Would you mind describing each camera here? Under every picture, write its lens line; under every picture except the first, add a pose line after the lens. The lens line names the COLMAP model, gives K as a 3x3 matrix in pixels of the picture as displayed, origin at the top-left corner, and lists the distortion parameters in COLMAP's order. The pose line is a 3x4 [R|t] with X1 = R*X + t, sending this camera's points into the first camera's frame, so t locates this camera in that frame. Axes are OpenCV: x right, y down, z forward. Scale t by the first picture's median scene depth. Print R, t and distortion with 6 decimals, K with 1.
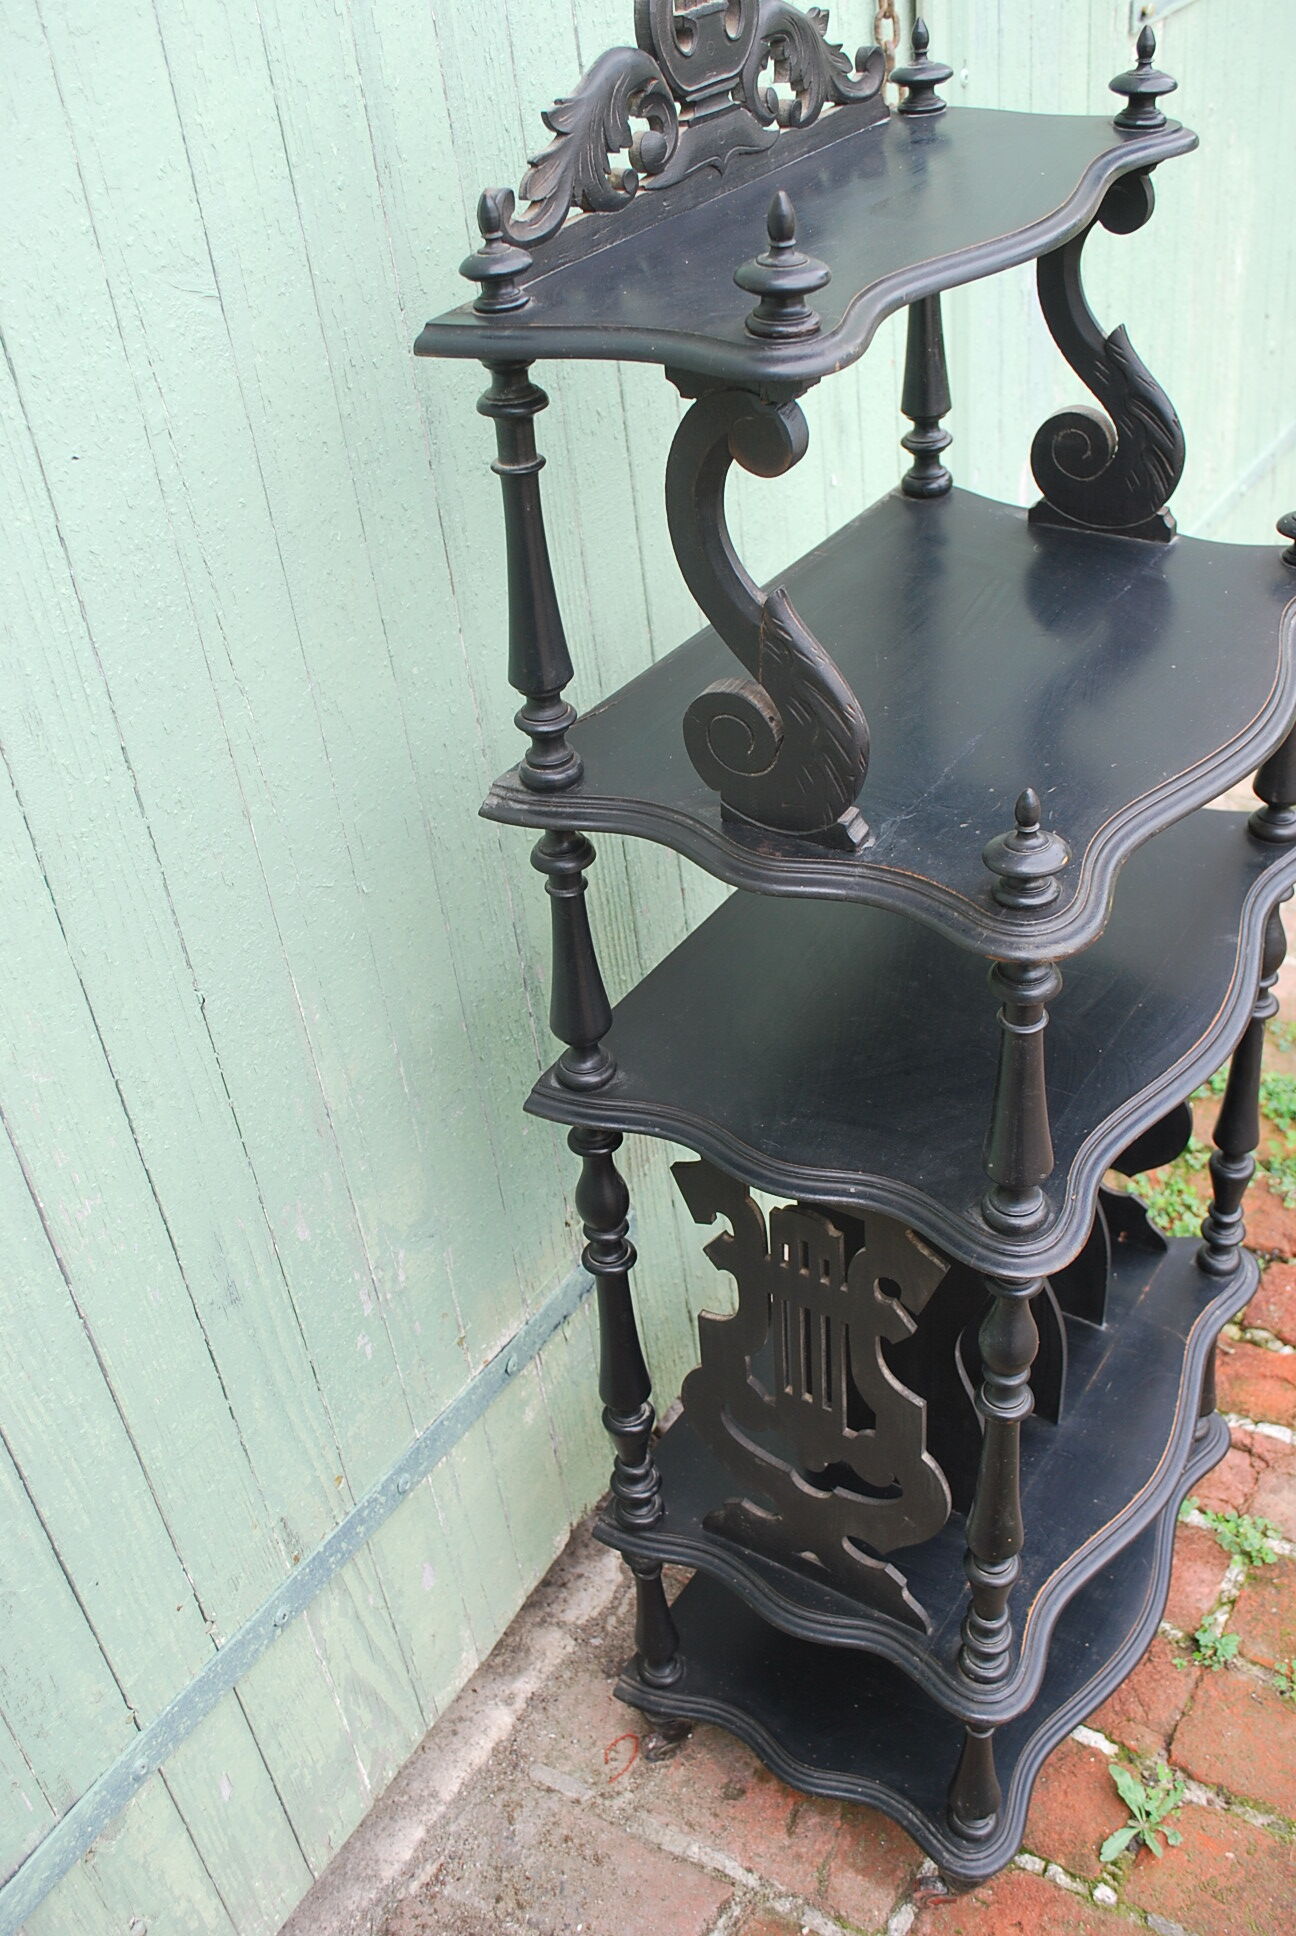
lens RADIAL K [[1875.9, 0, 625.1], [0, 1875.9, 978.6], [0, 0, 1]] dist [-0.067874, 0.013885]
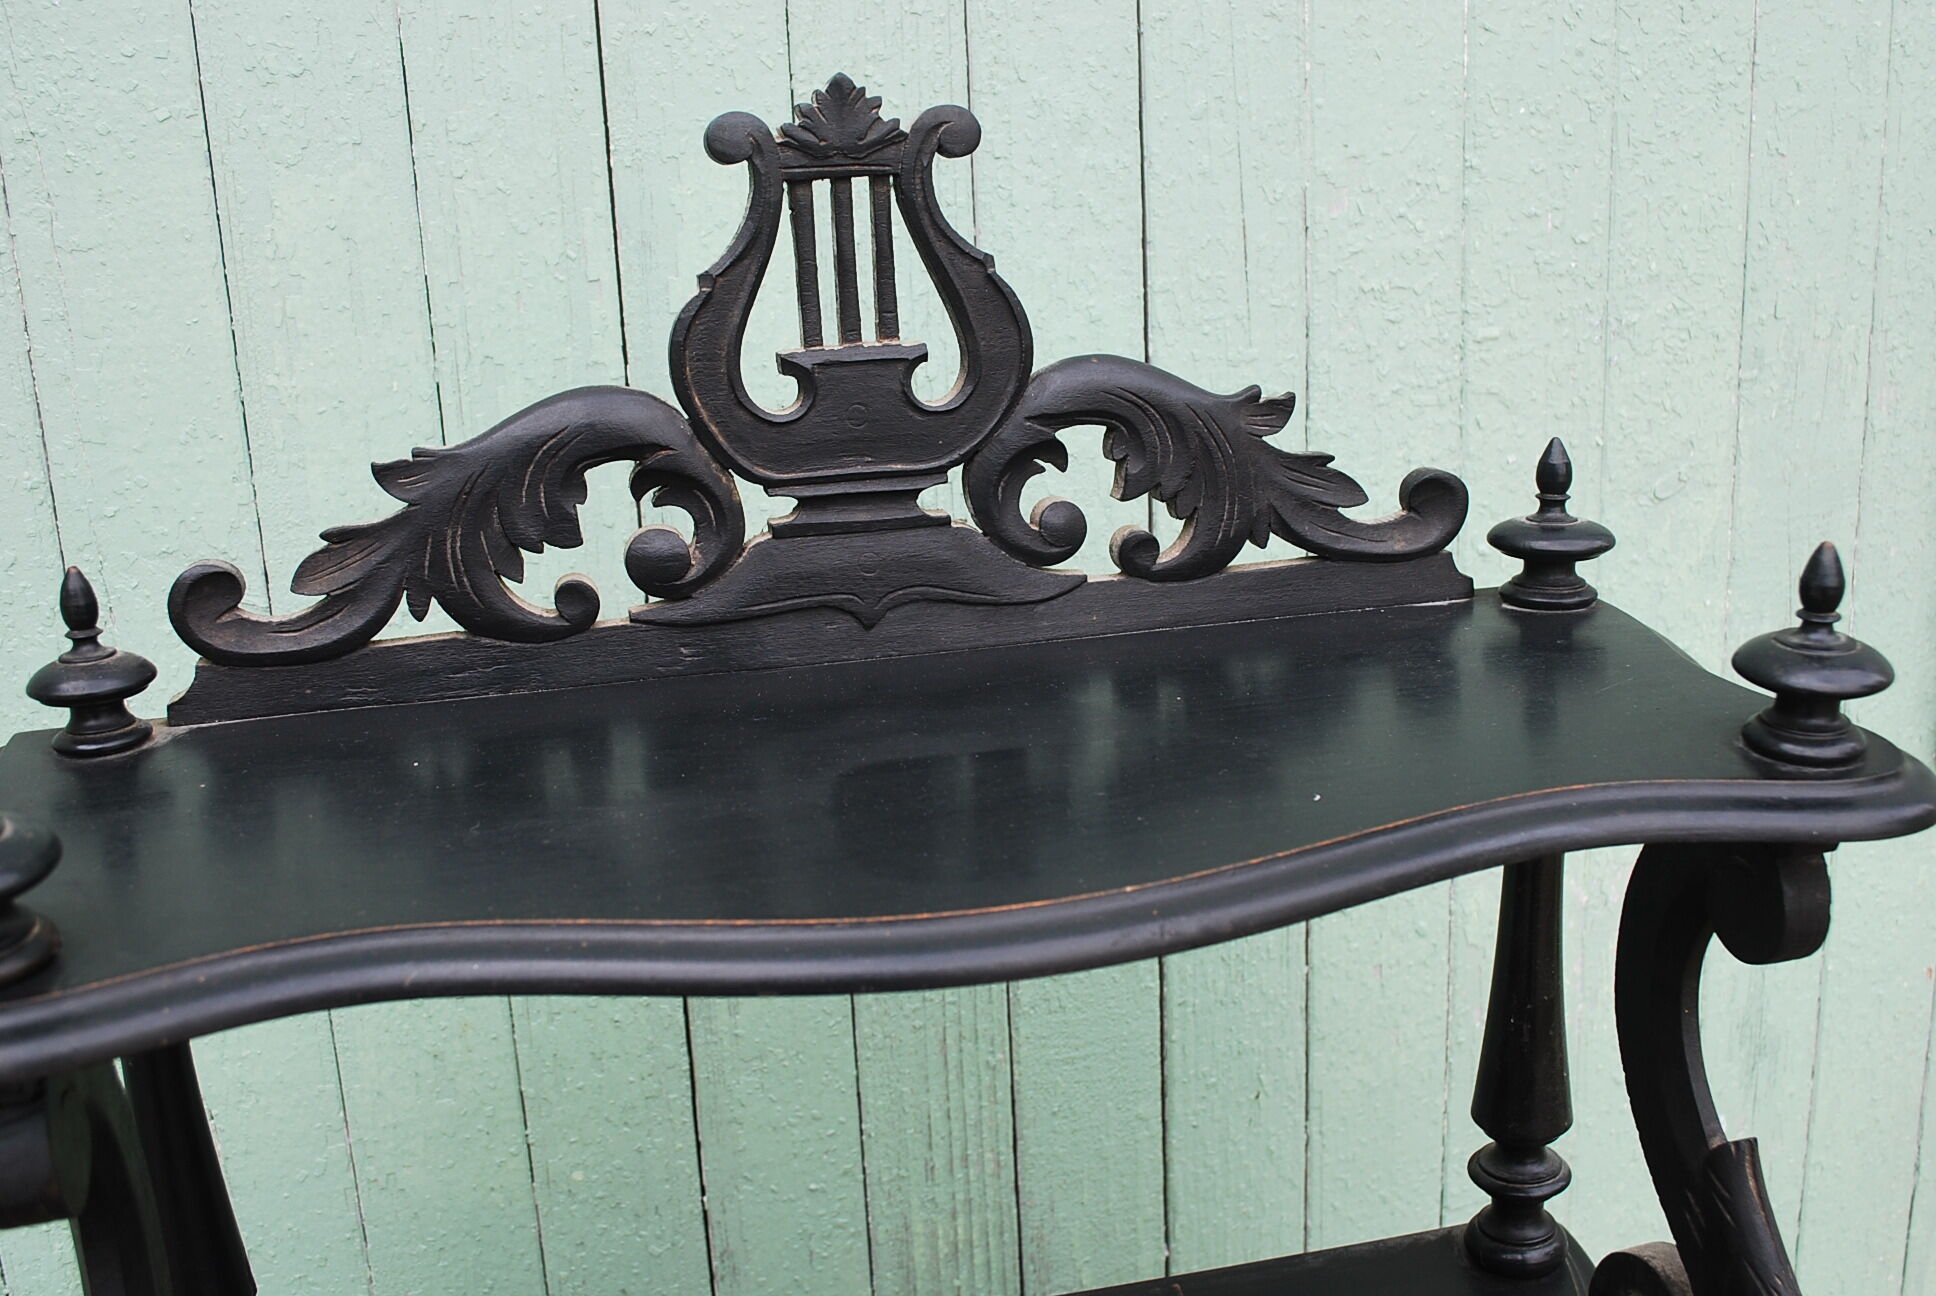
lens RADIAL K [[1859.2, 0, 970.9], [0, 1859.2, 642.6], [0, 0, 1]] dist [-0.070423, 0.016483]
pose [[0.726140, 0.253086, -0.639271, 0.345502], [-0.420915, 0.898822, -0.122270, -0.295920], [0.543646, 0.357864, 0.759198, 0.467765]]
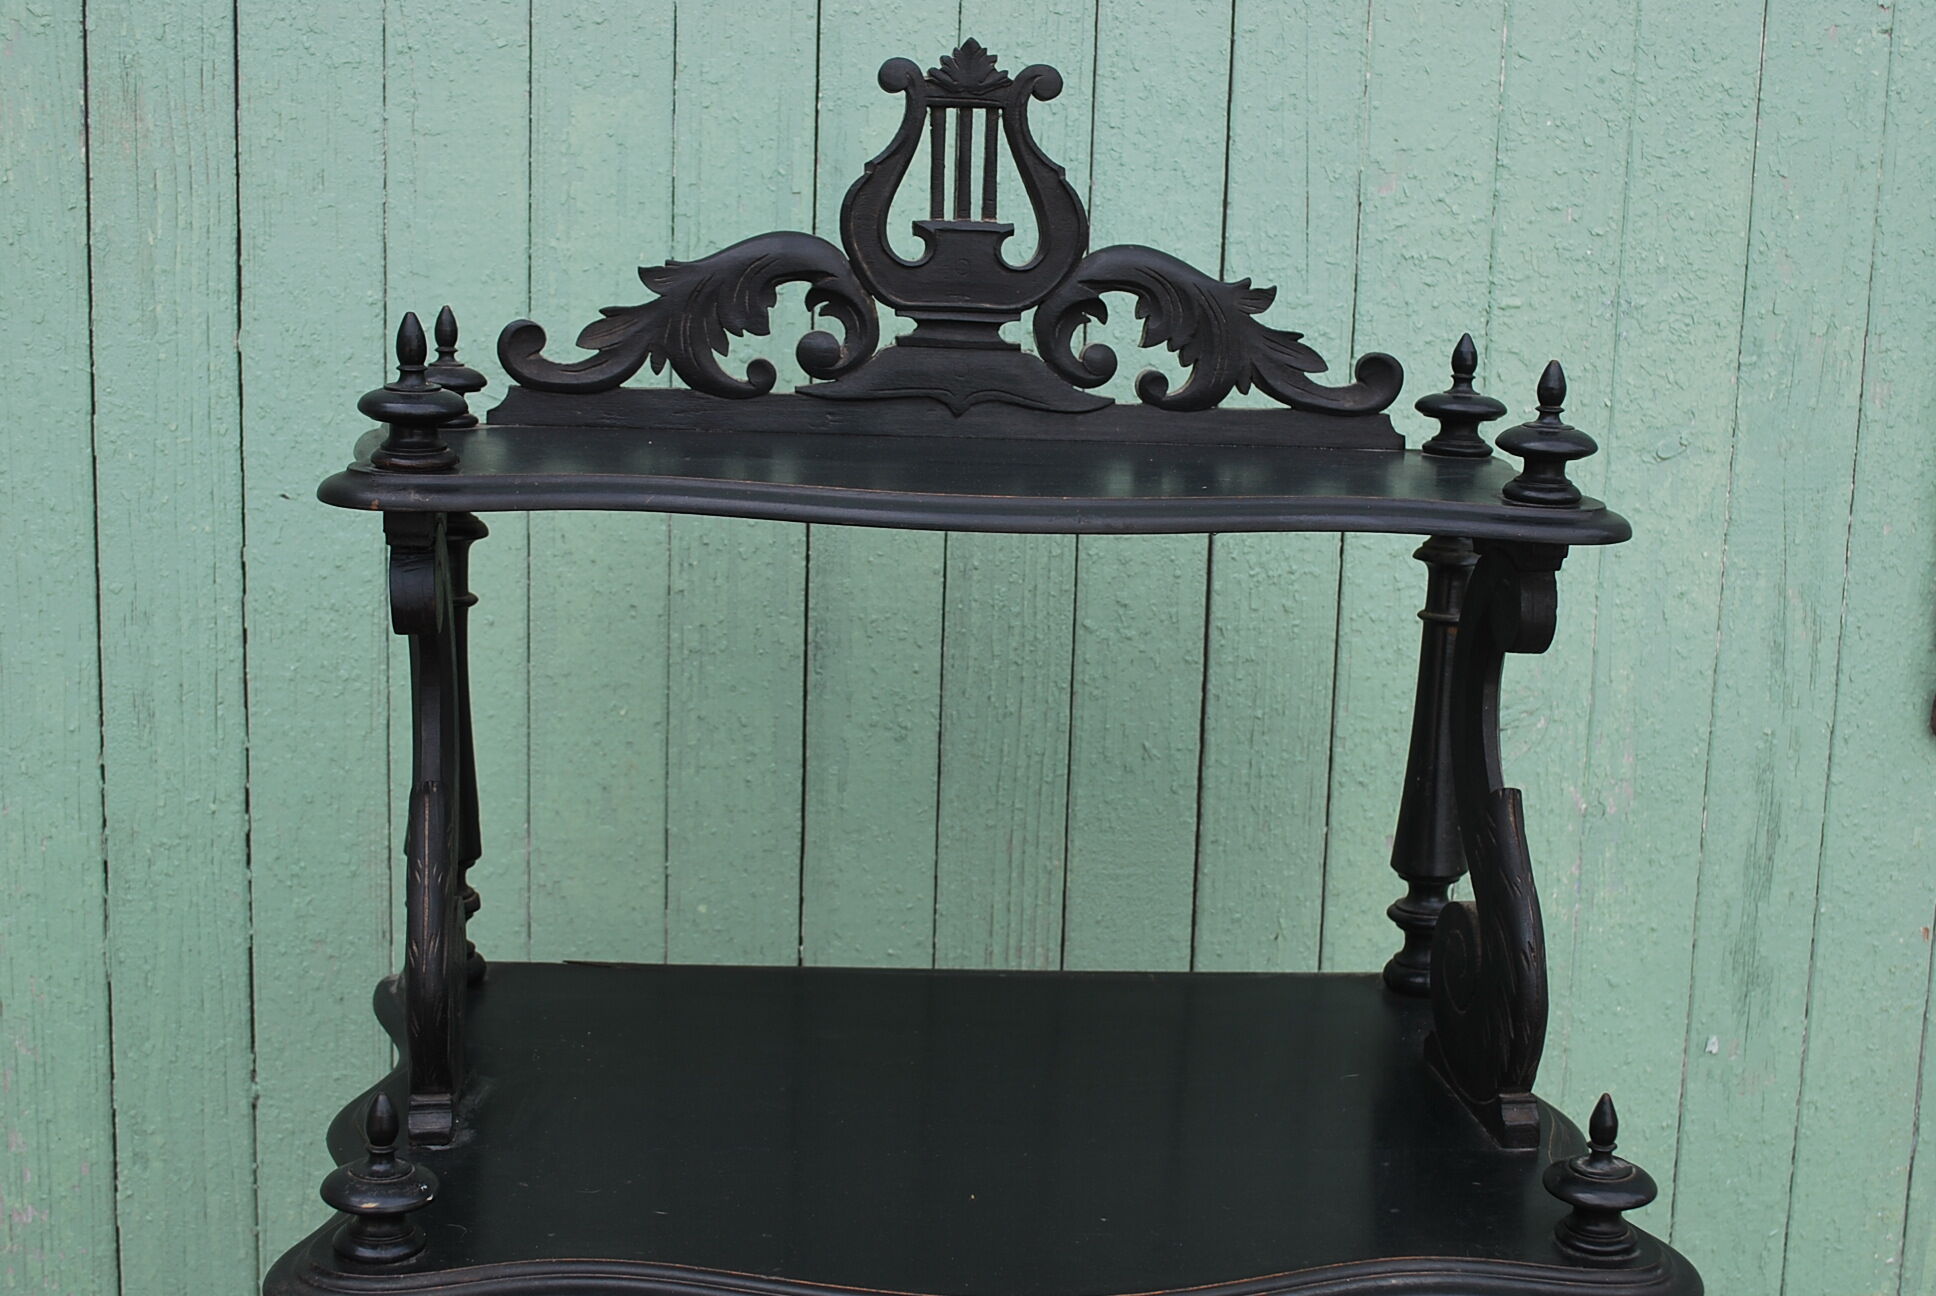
lens RADIAL K [[2420.9, 0, 968.0], [0, 2420.9, 648.0], [0, 0, 1]] dist [-0.040697, 0.012392]
pose [[0.622328, 0.257234, -0.739282, 0.685406], [-0.523507, 0.838931, -0.148781, -0.152885], [0.581935, 0.479610, 0.656754, 0.281237]]
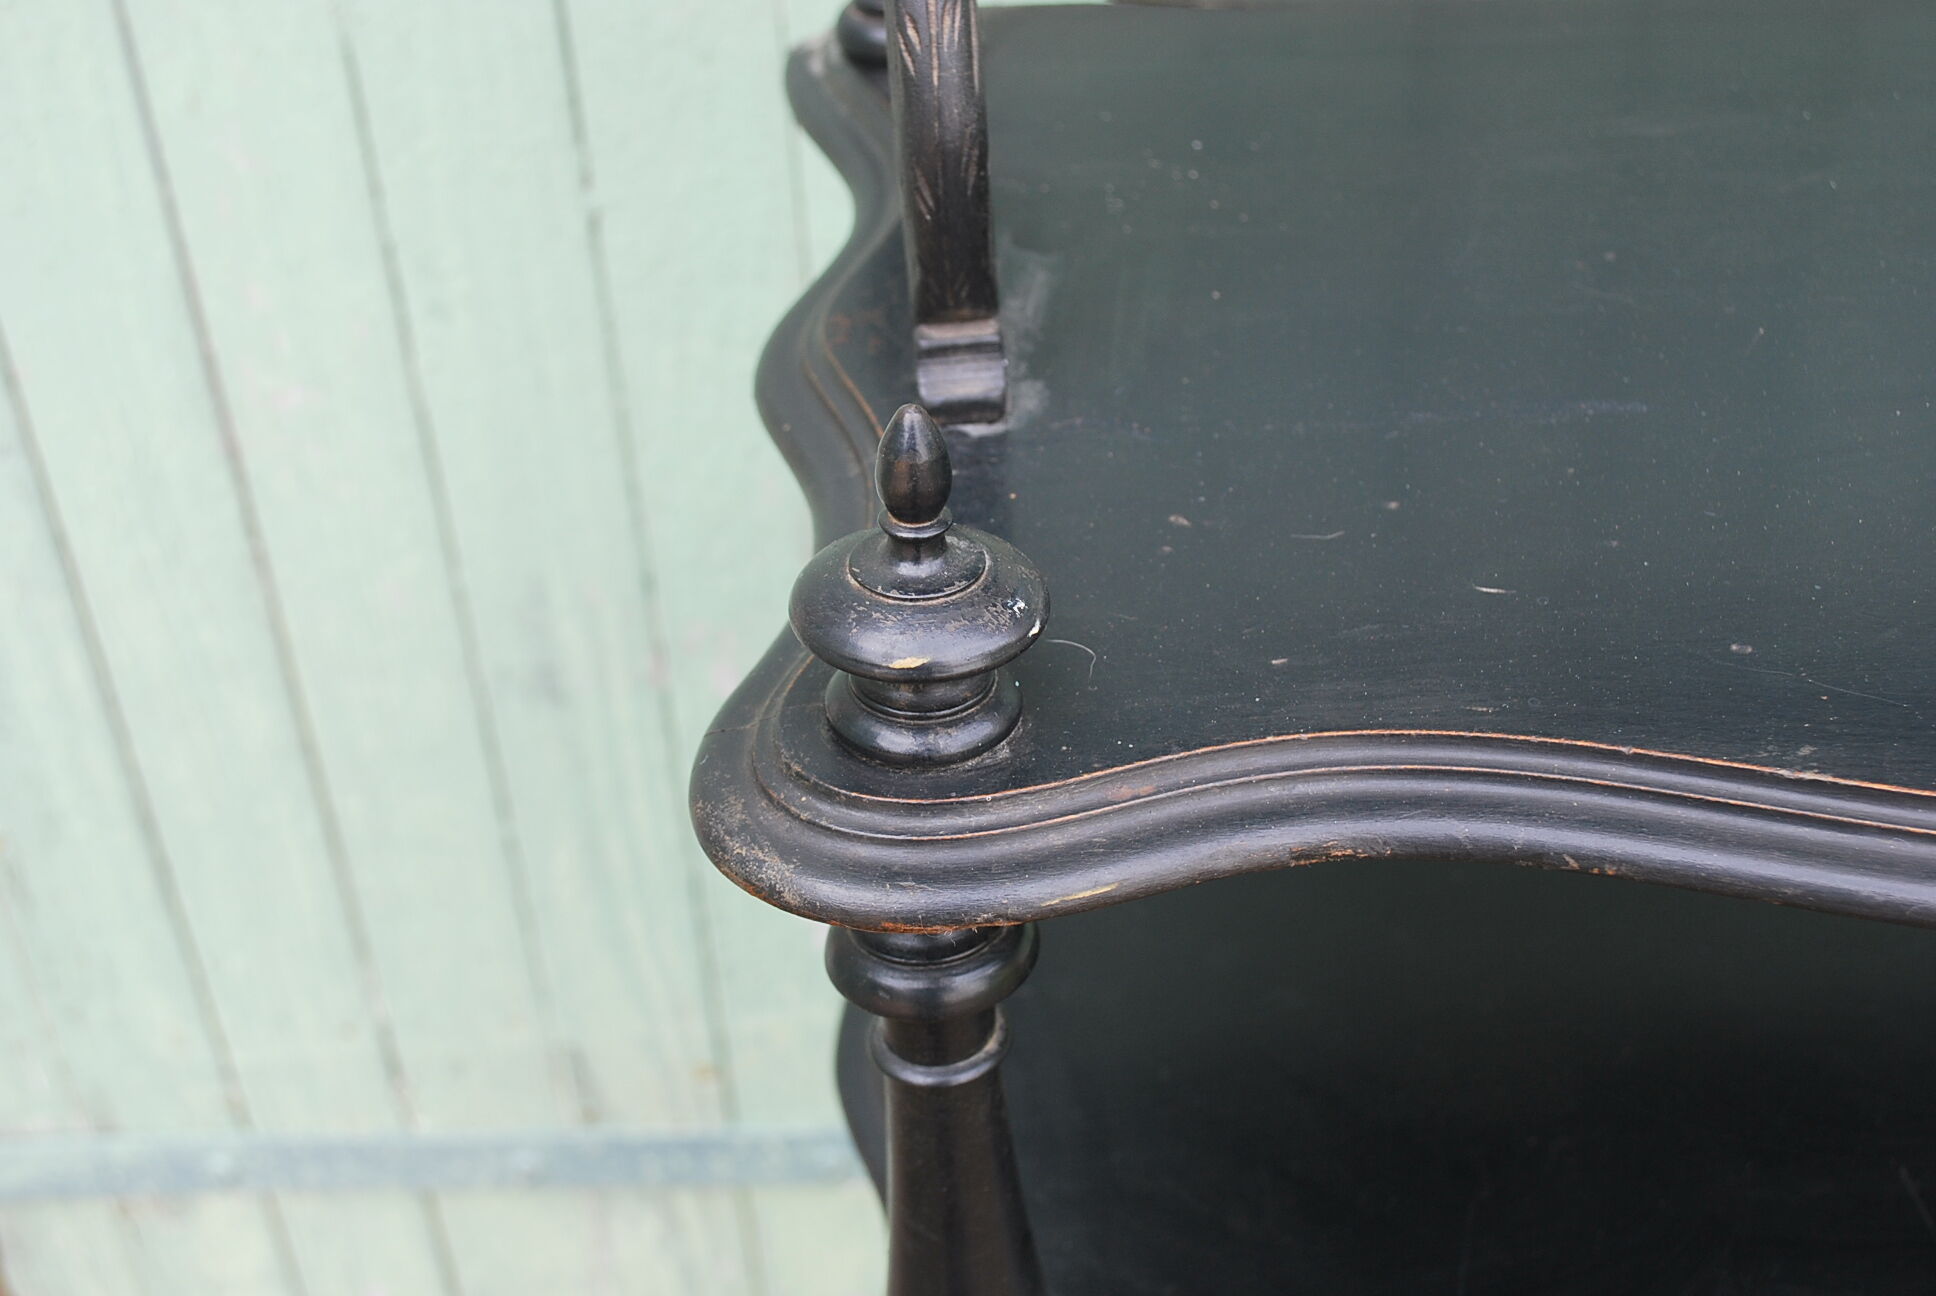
lens RADIAL K [[2414.0, 0, 968.0], [0, 2414.0, 648.0], [0, 0, 1]] dist [-0.040622, 0.018472]
pose [[0.551362, 0.538258, -0.637400, 0.340208], [-0.477079, 0.830198, 0.288386, -0.127965], [0.684394, 0.145085, 0.714531, 0.478817]]
